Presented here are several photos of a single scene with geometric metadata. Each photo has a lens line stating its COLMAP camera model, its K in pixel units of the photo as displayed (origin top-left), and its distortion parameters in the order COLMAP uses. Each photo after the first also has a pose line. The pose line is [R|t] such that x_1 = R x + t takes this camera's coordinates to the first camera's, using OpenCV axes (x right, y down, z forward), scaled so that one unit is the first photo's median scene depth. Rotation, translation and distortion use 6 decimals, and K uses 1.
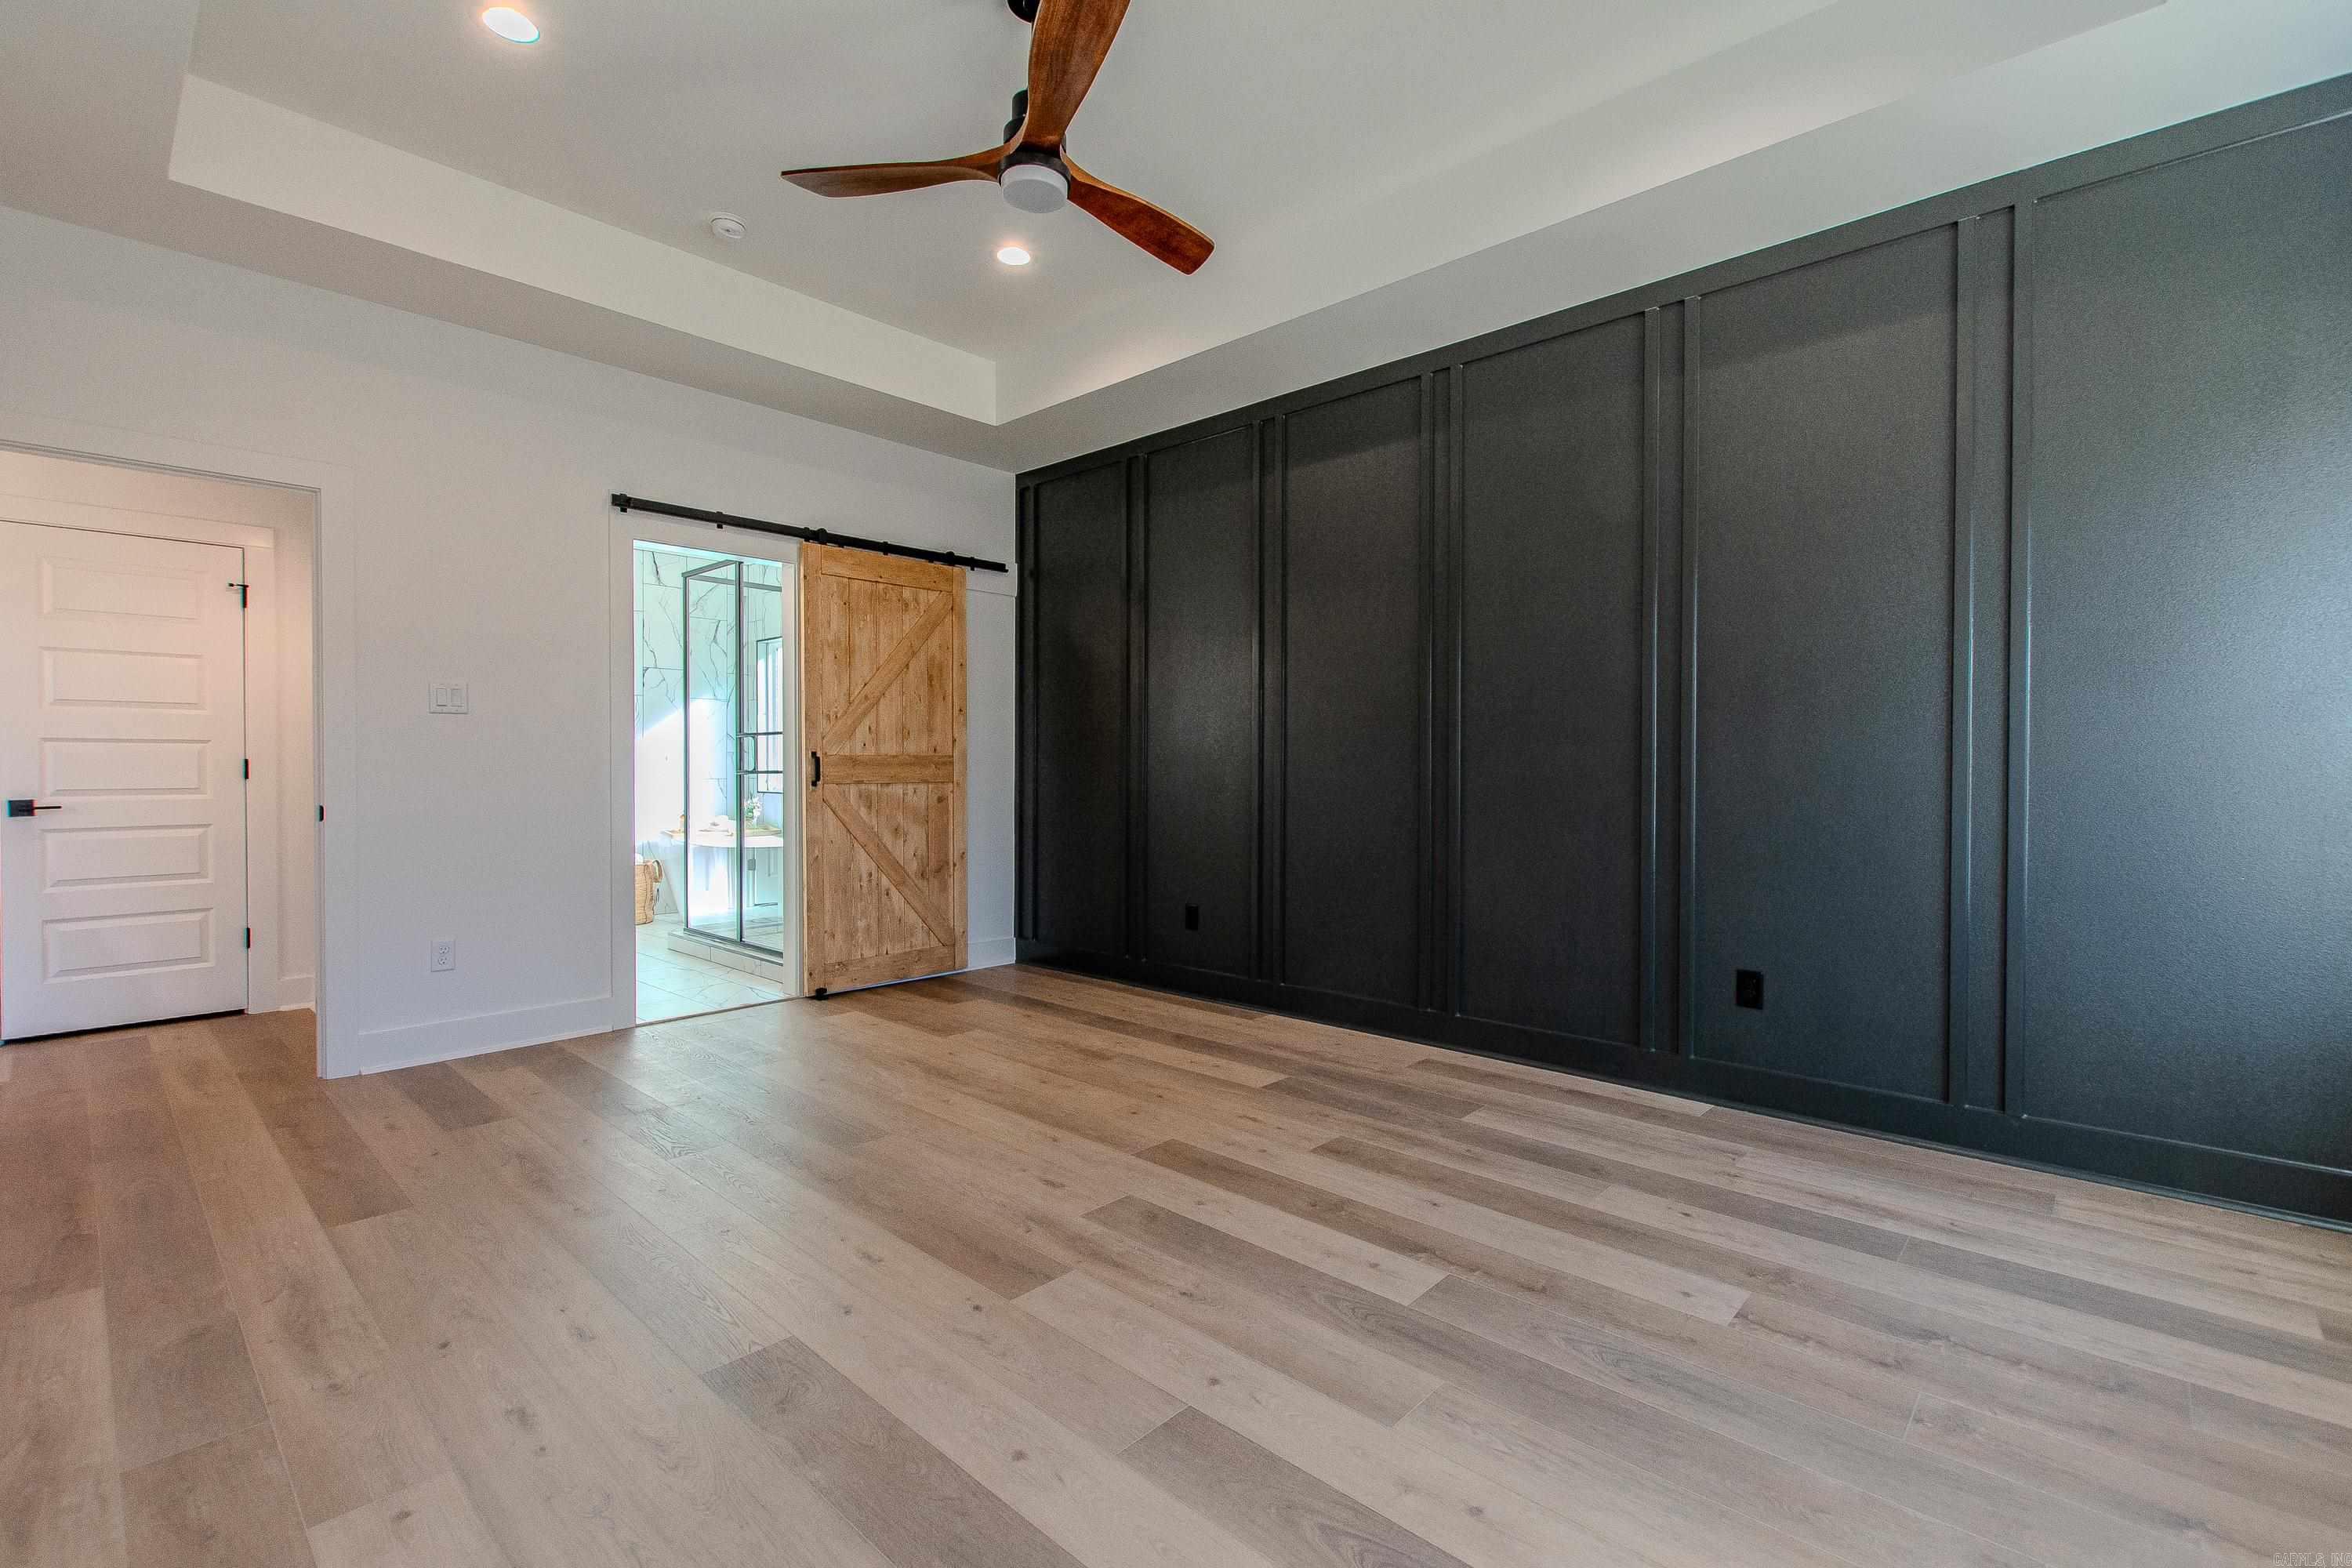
lens RADIAL K [[1031.8, 0, 1186.8], [0, 1031.8, 778.9], [0, 0, 1]] dist [0.002121, -0.000838]
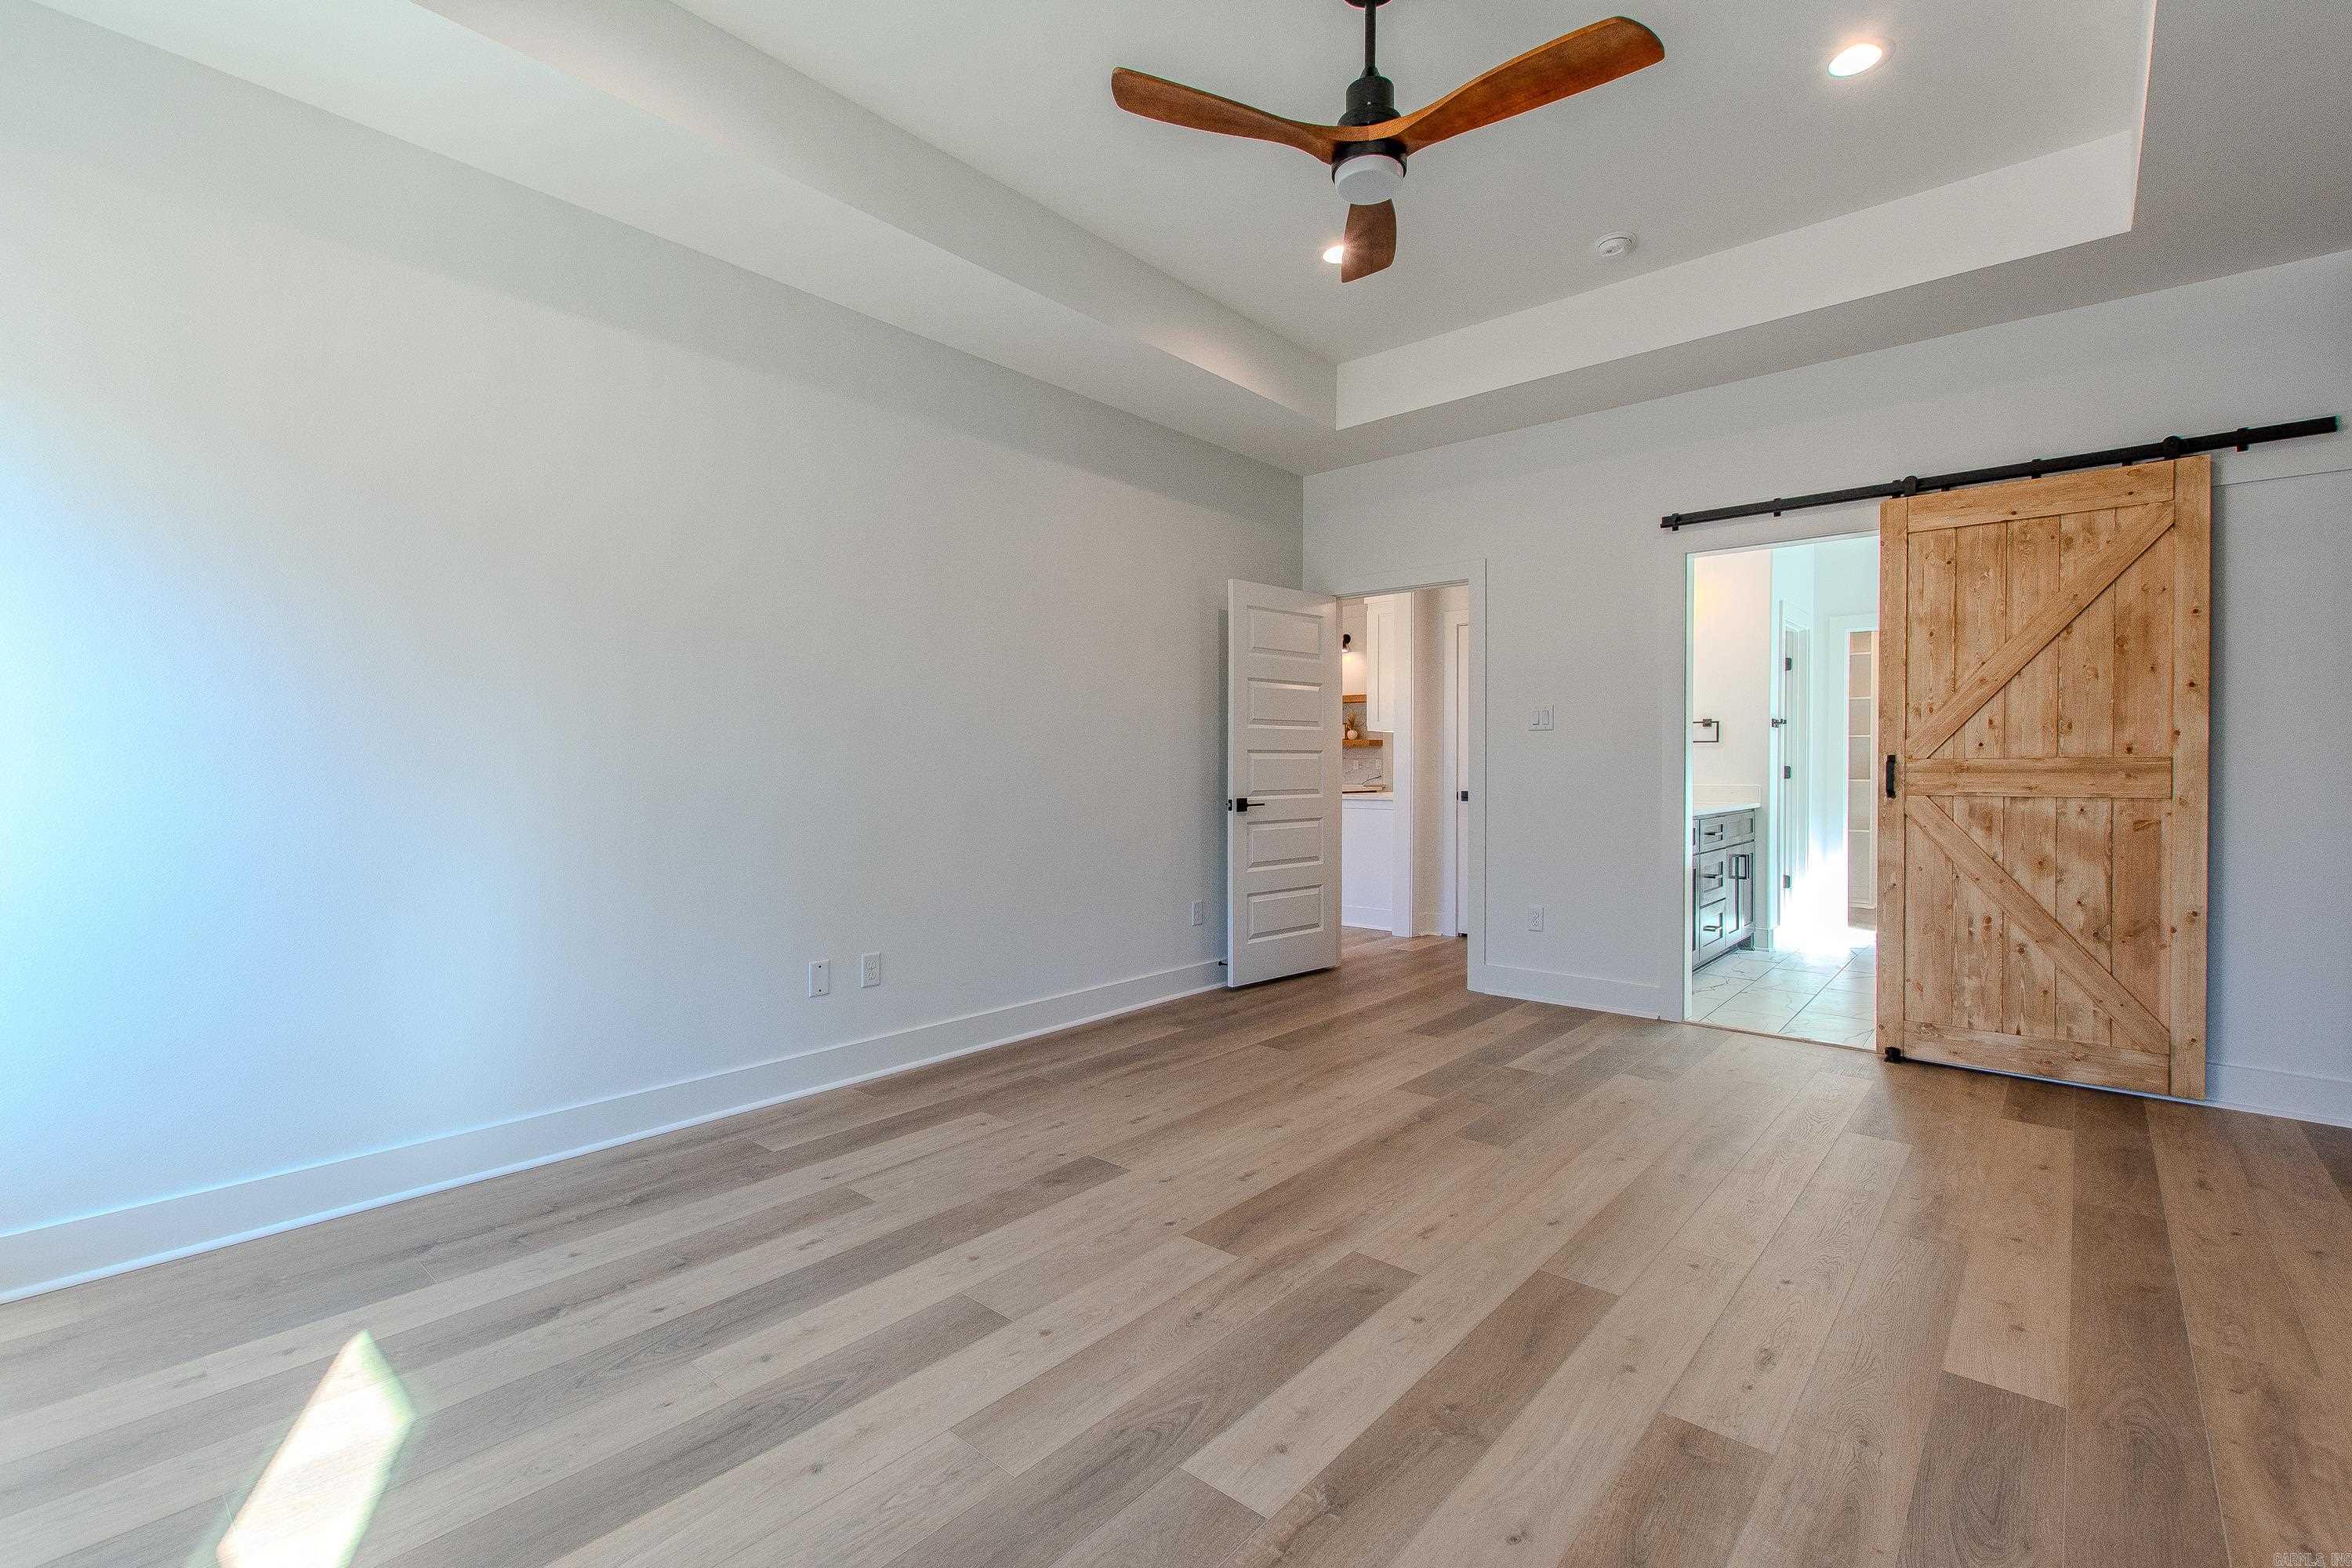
lens RADIAL K [[1024.1, 0, 1201.9], [0, 1024.1, 784.1], [0, 0, 1]] dist [-0.003211, -0.000913]
pose [[0.039496, 0.013406, -0.999130, 0.497393], [-0.014171, 0.999817, 0.012855, -0.007435], [0.999119, 0.013651, 0.039679, 0.498413]]
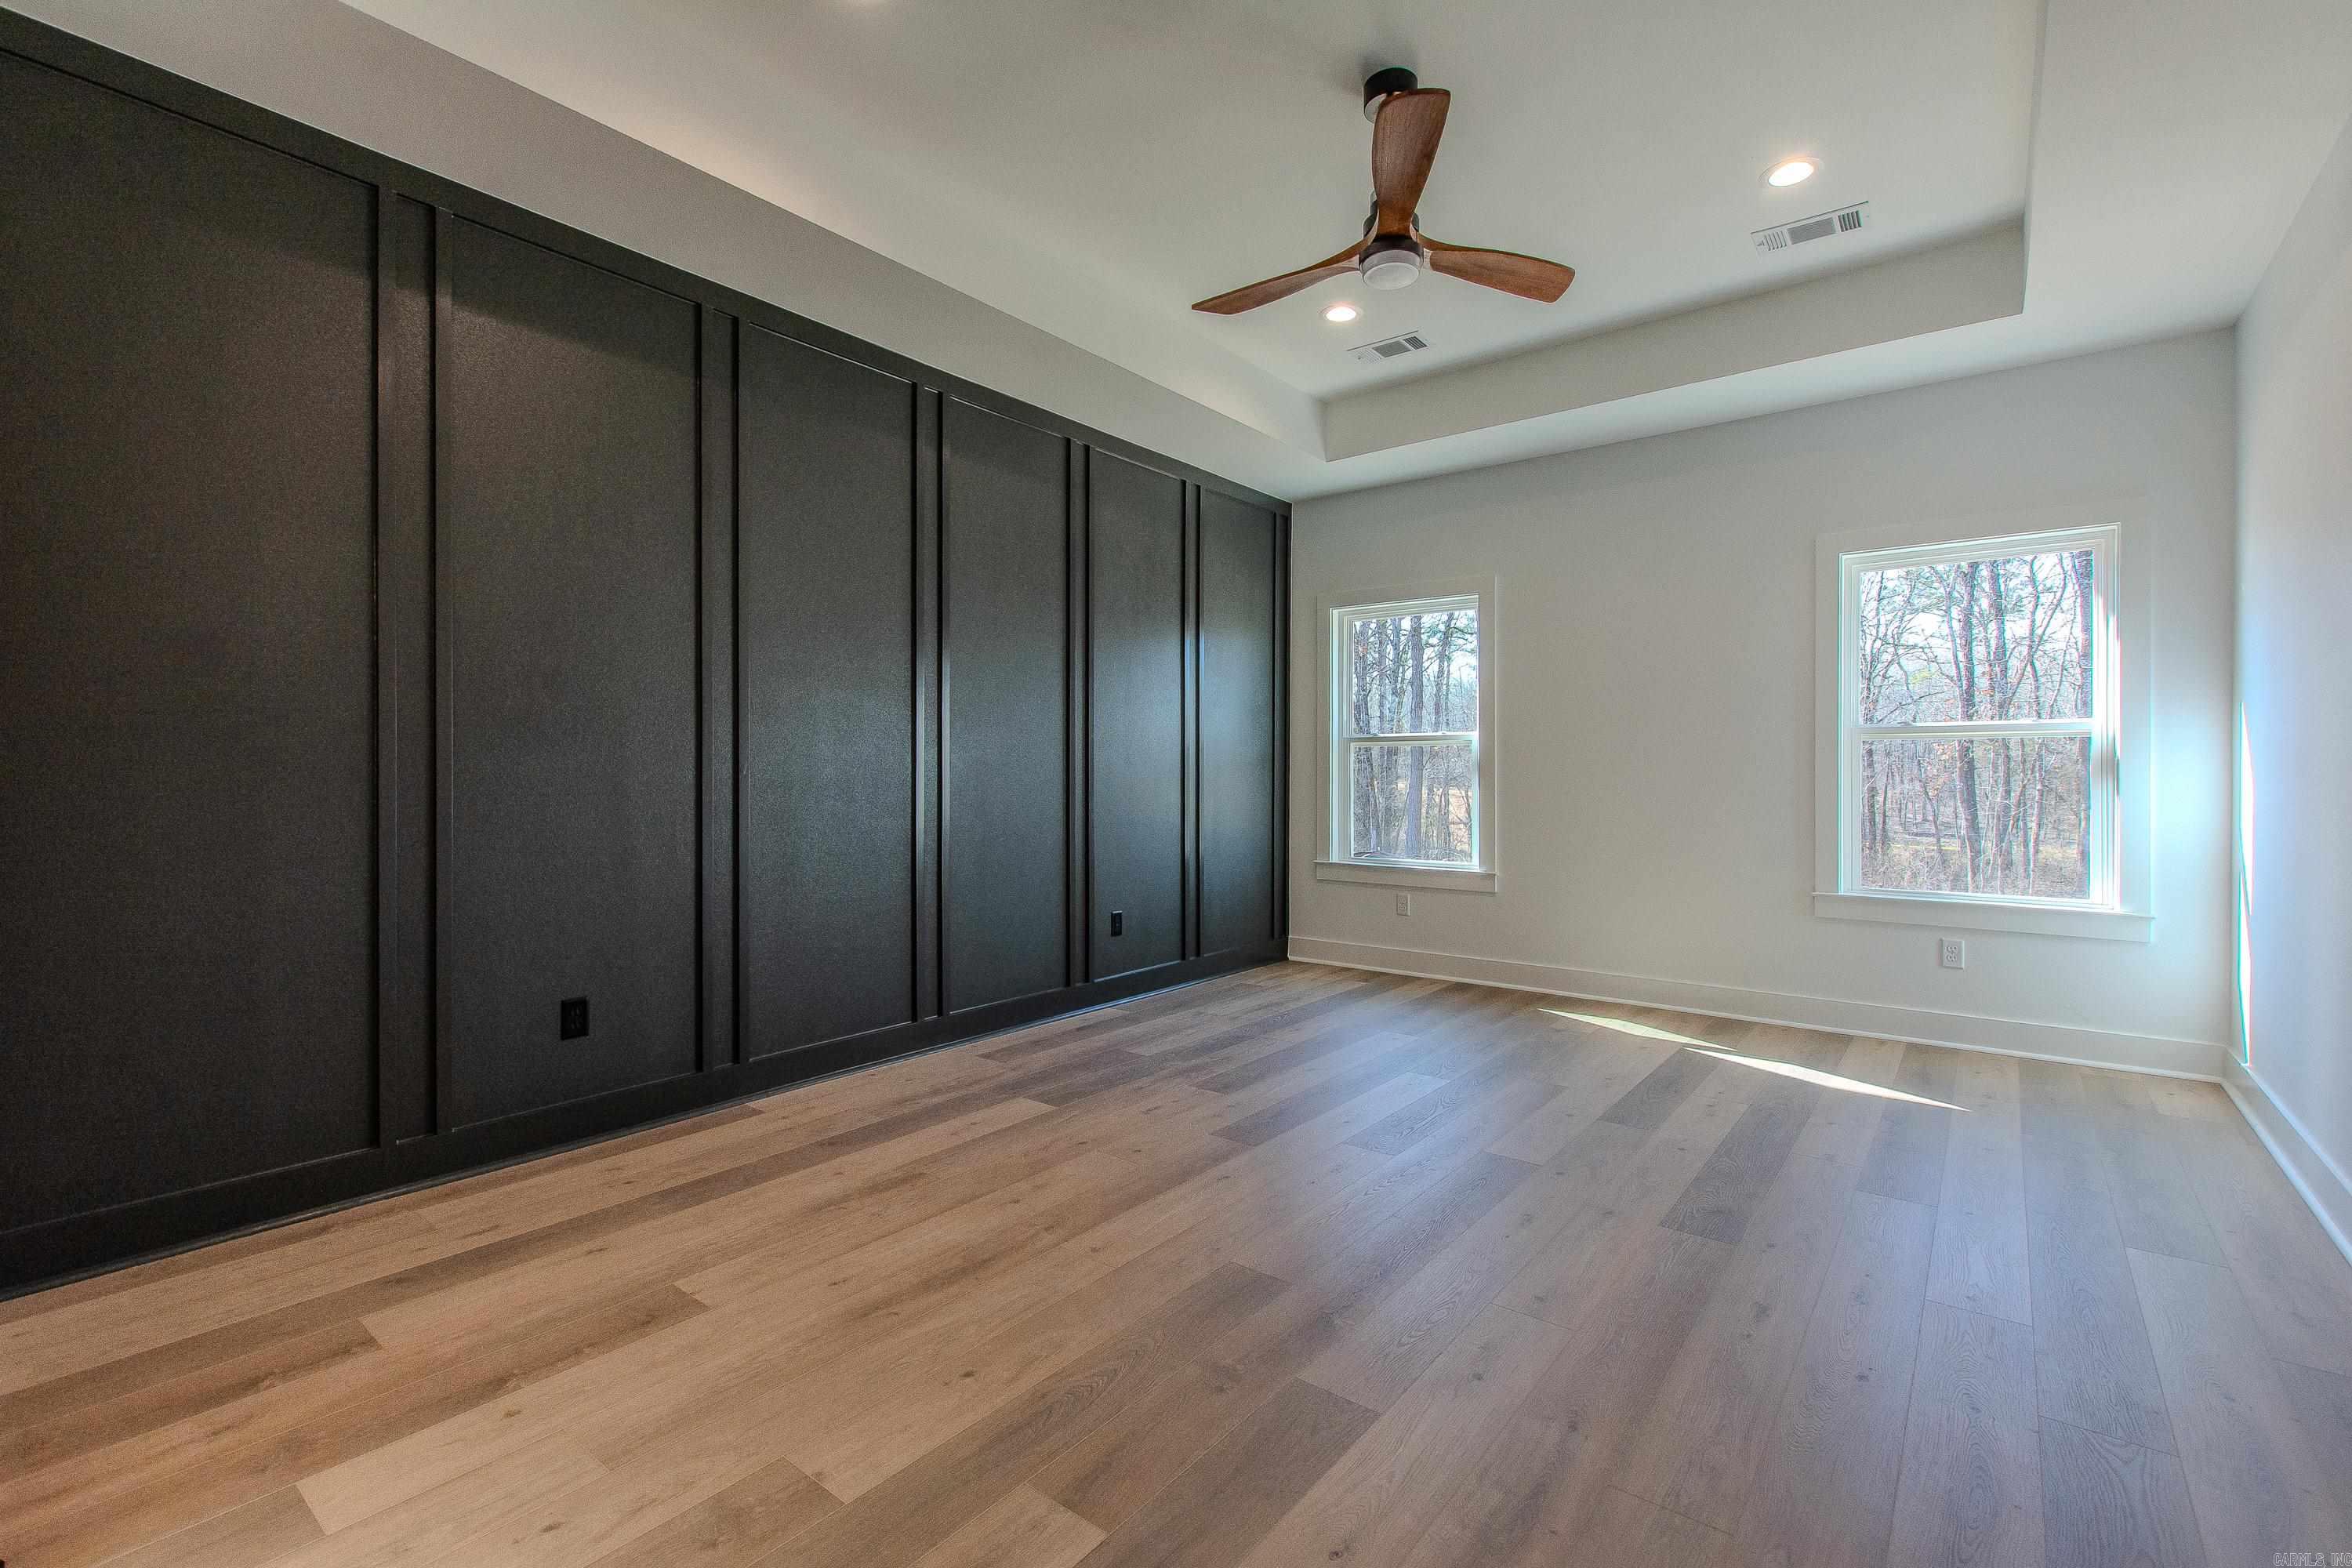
lens RADIAL K [[1031.8, 0, 1186.8], [0, 1031.8, 778.9], [0, 0, 1]] dist [0.002121, -0.000838]
pose [[-0.080924, -0.002745, 0.996717, -0.773114], [0.011937, 0.999922, 0.003723, -0.011094], [-0.996649, 0.012199, -0.080885, 0.809707]]
